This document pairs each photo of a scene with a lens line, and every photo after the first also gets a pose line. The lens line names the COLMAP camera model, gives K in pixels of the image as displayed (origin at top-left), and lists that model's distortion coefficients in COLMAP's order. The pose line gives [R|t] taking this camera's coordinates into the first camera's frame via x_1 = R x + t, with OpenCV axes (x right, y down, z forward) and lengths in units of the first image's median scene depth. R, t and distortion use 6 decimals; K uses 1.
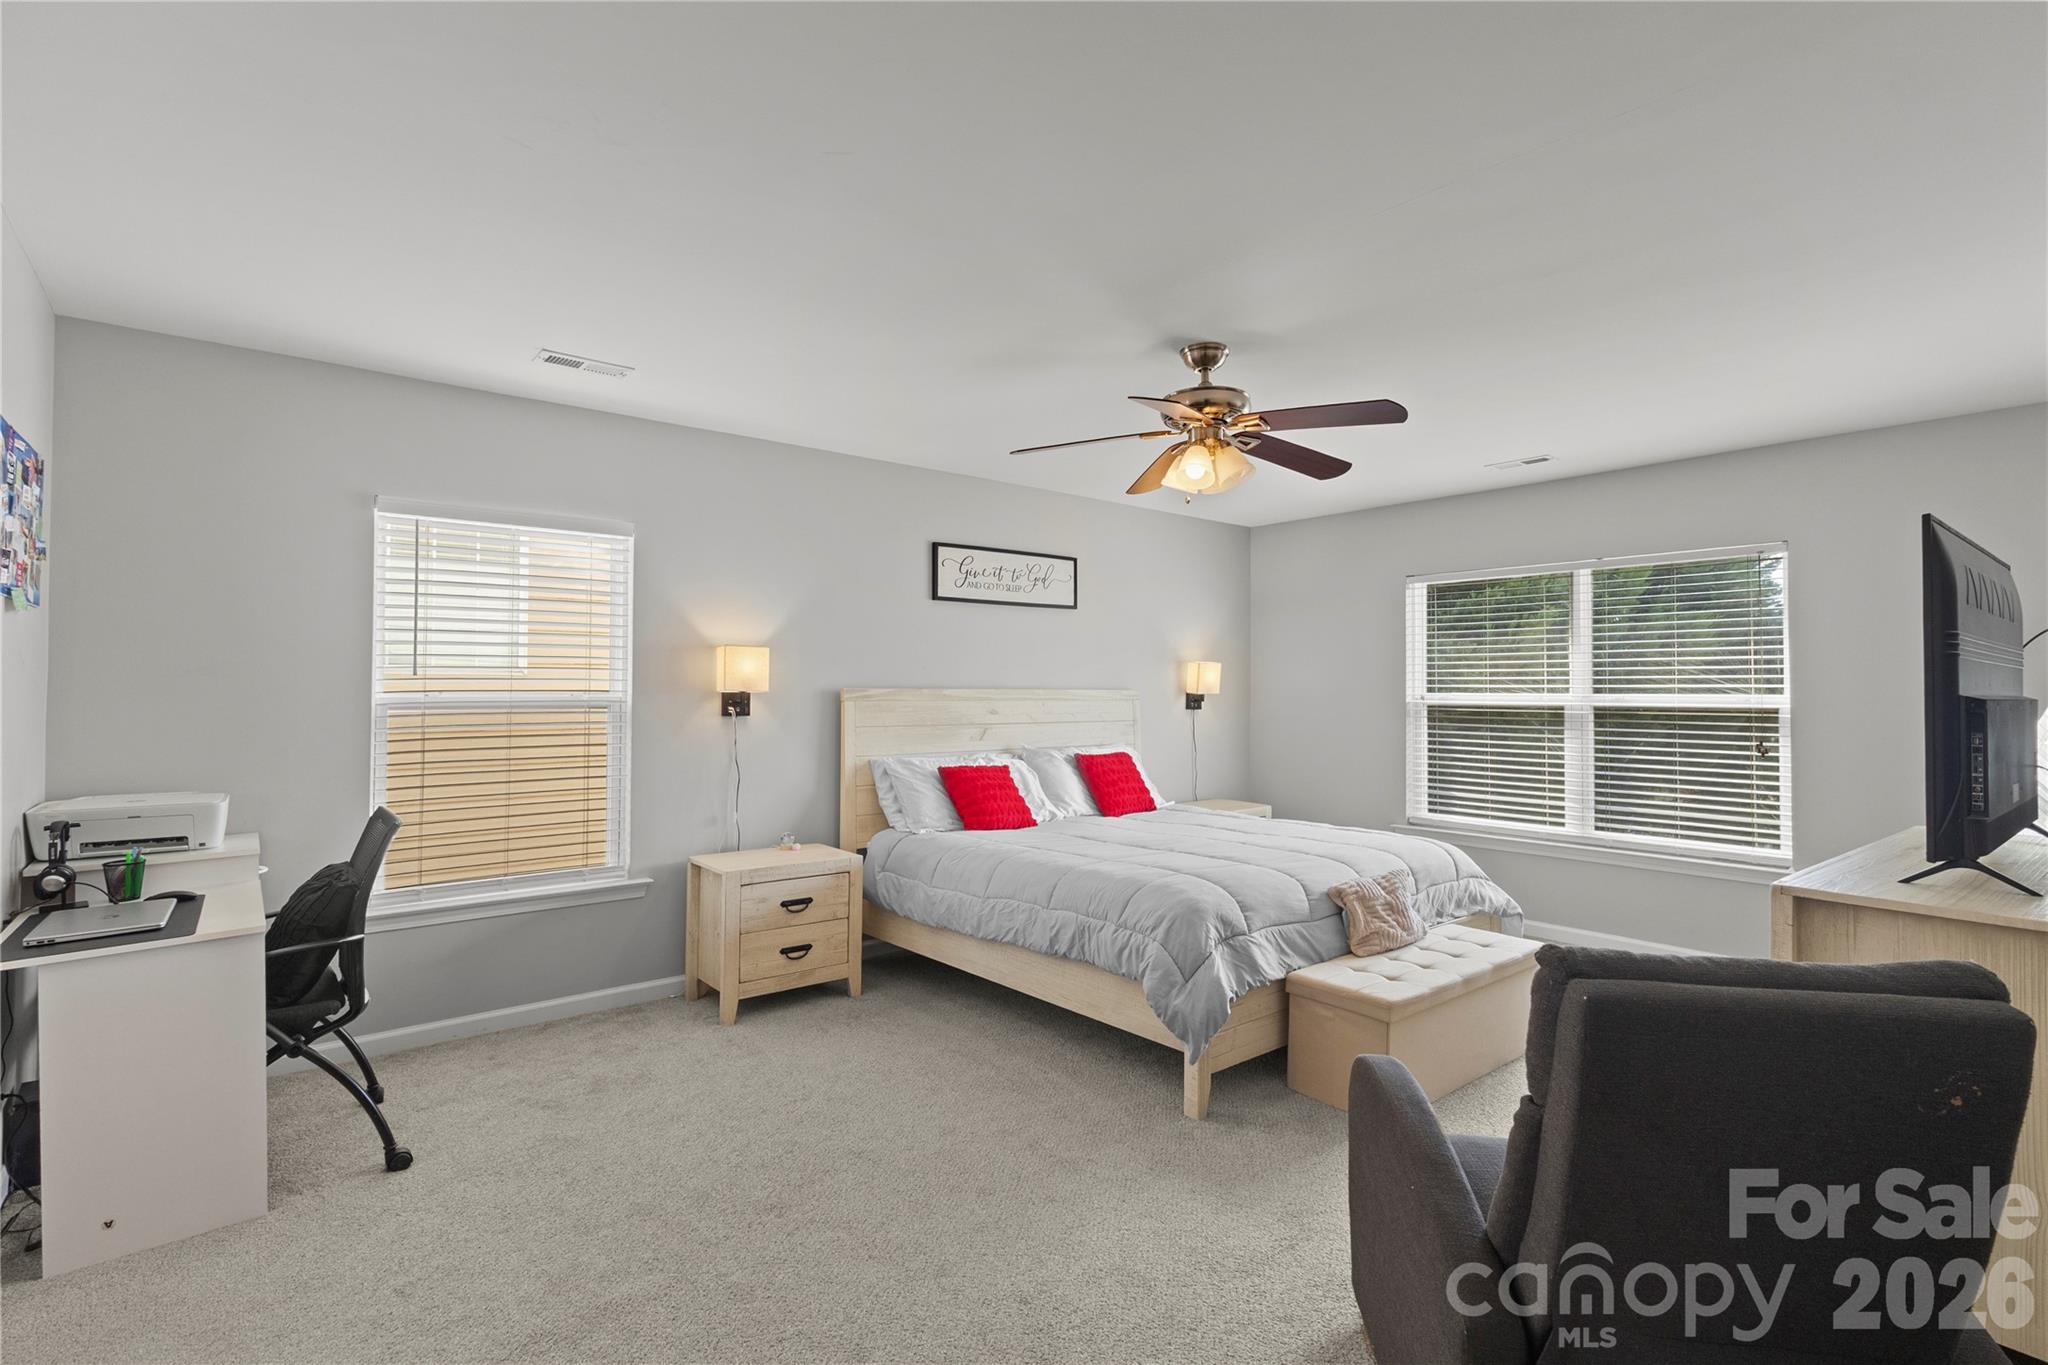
lens RADIAL K [[980.2, 0, 1024.0], [0, 980.2, 682.5], [0, 0, 1]] dist [0.015694, 0.000337]
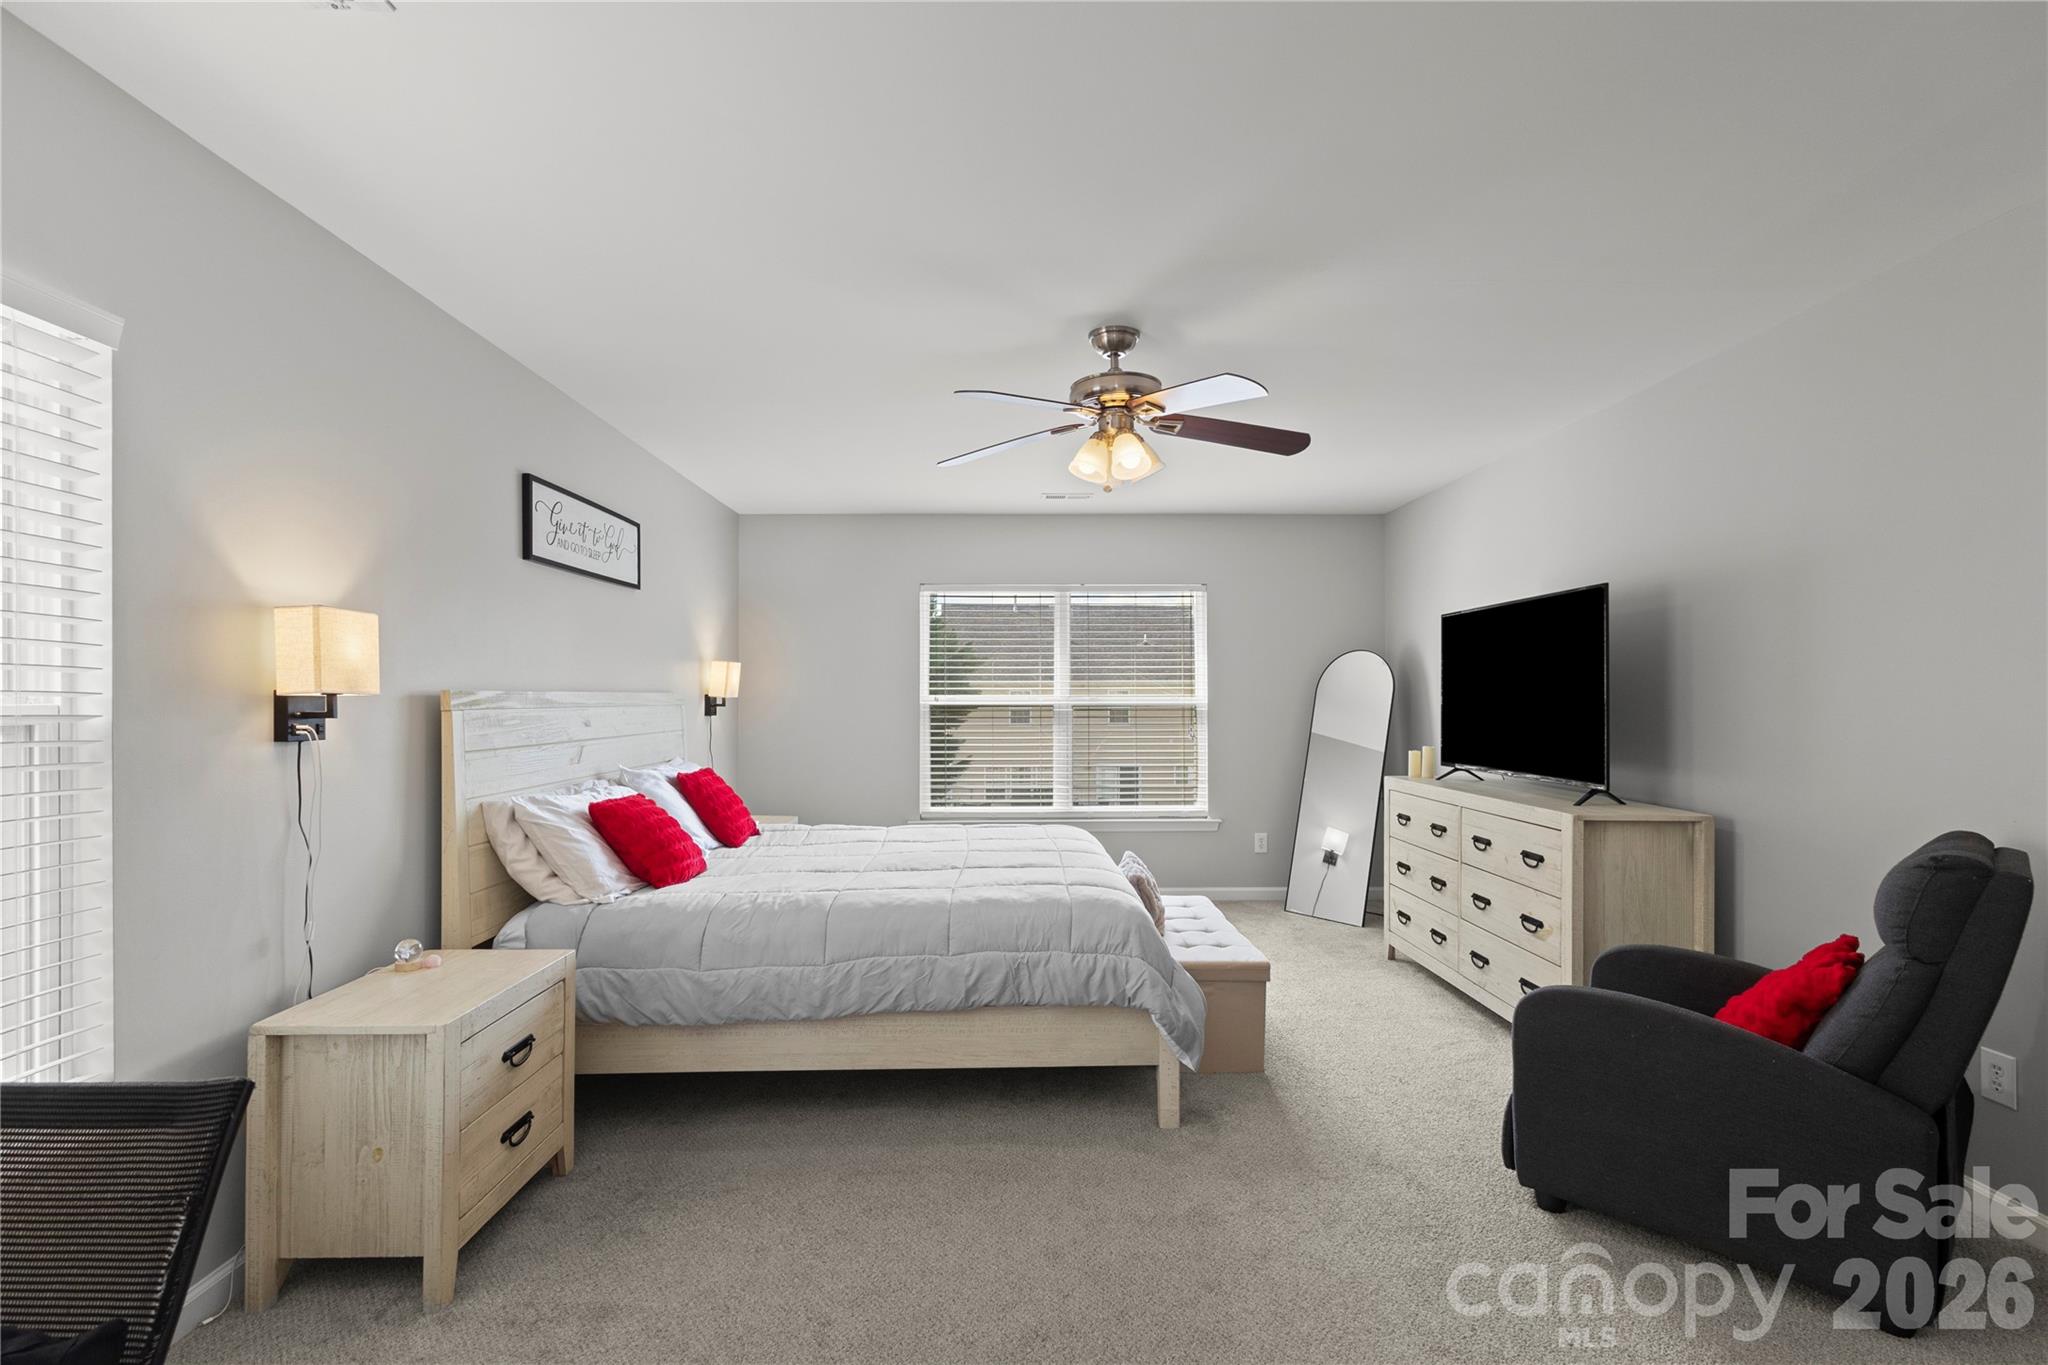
lens RADIAL K [[956.2, 0, 1015.8], [0, 956.2, 698.0], [0, 0, 1]] dist [0.007651, 0.000788]
pose [[0.620283, -0.007262, 0.784344, -0.466948], [0.000960, 0.999963, 0.008499, 0.007048], [-0.784377, -0.004519, 0.620268, 0.378601]]
